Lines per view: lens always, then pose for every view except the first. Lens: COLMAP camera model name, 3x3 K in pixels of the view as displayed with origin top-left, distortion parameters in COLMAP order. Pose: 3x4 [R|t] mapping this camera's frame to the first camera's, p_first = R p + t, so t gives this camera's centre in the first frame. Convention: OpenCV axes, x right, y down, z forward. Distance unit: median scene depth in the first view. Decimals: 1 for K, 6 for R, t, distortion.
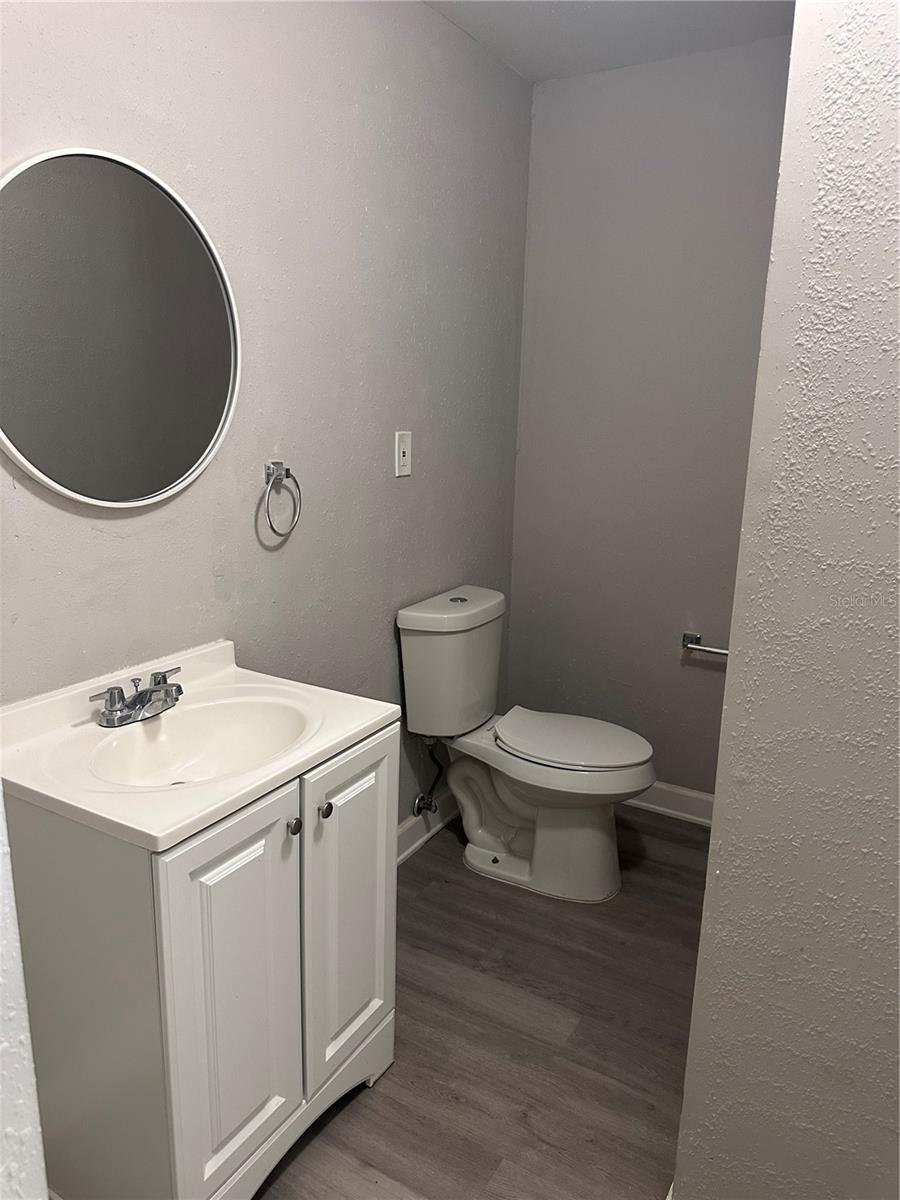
lens RADIAL K [[841.9, 0, 450.0], [0, 841.9, 600.0], [0, 0, 1]] dist [-0.000960, -0.000474]
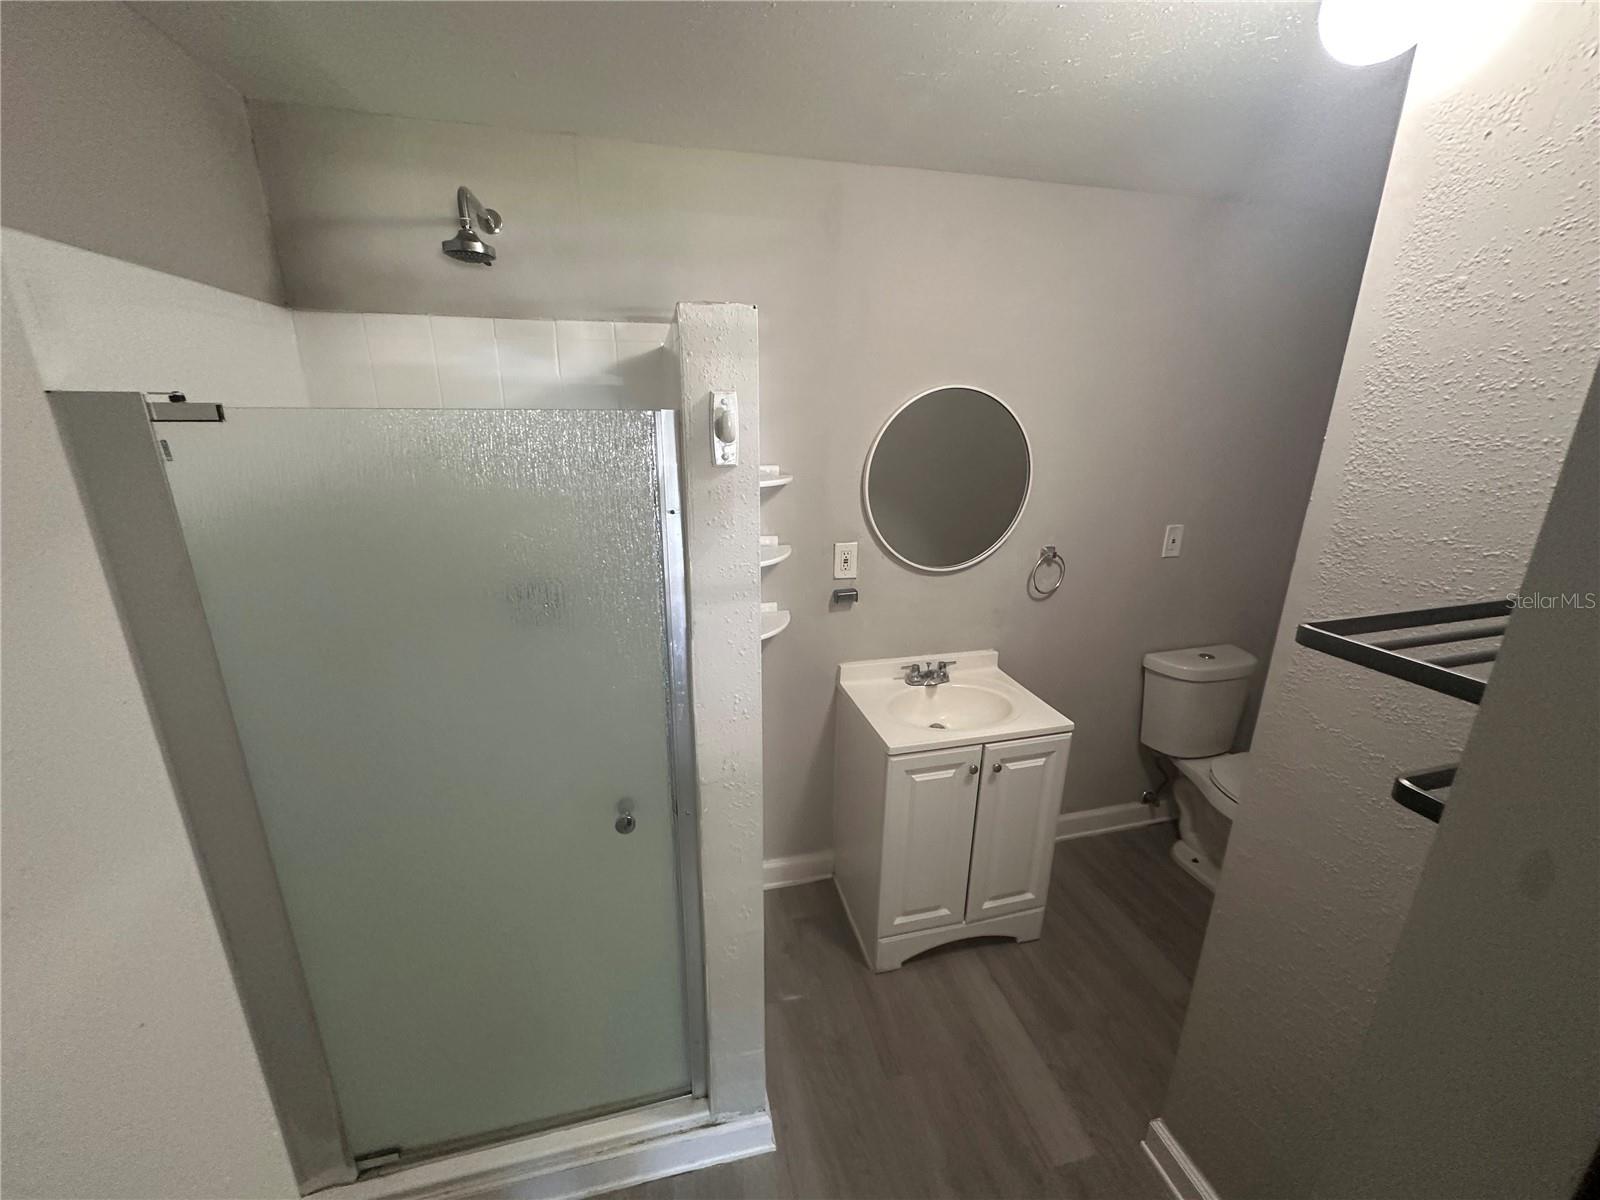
lens RADIAL K [[644.5, 0, 800.0], [0, 644.5, 600.0], [0, 0, 1]] dist [-0.000784, 0.000344]
pose [[0.702361, 0.192075, -0.685417, 0.350953], [-0.157097, 0.980990, 0.113923, -0.149478], [0.694269, 0.027662, 0.719183, -0.202874]]
